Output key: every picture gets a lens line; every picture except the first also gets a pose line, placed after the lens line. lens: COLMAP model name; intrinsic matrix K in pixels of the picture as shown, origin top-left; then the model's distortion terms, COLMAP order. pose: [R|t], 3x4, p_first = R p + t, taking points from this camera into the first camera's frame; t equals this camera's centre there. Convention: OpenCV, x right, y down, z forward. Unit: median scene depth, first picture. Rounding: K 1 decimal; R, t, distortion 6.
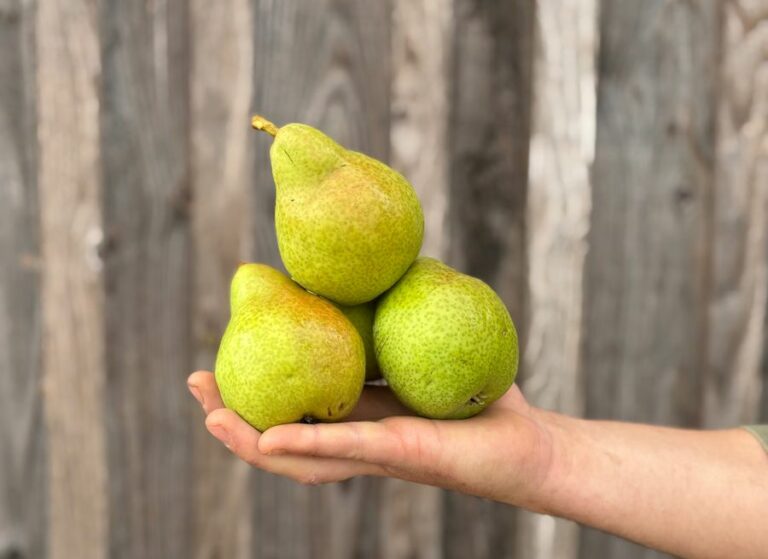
lens RADIAL K [[1205.3, 0, 384.0], [0, 1205.3, 279.5], [0, 0, 1]] dist [0.256793, -1.153320]
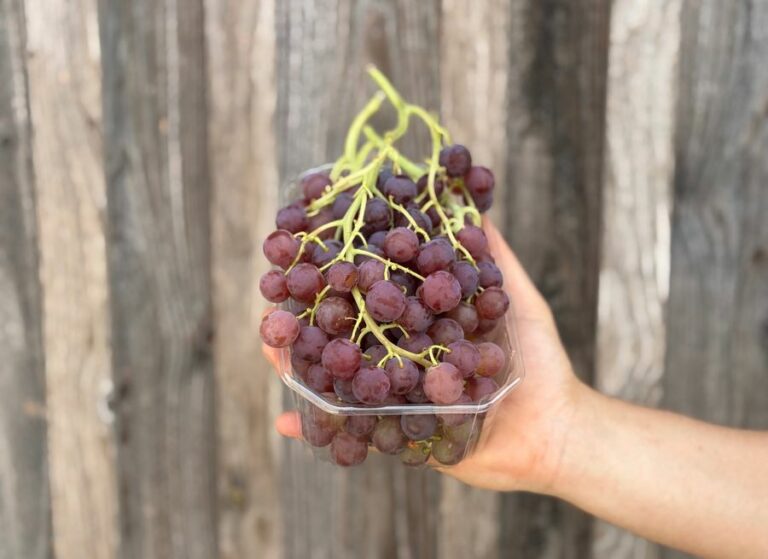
lens RADIAL K [[1205.3, 0, 384.0], [0, 1205.3, 279.5], [0, 0, 1]] dist [0.256793, -1.153320]
pose [[0.999587, -0.012369, -0.025943, -0.009982], [0.013810, 0.998330, 0.056087, -0.160188], [0.025206, -0.056422, 0.998089, 0.120260]]
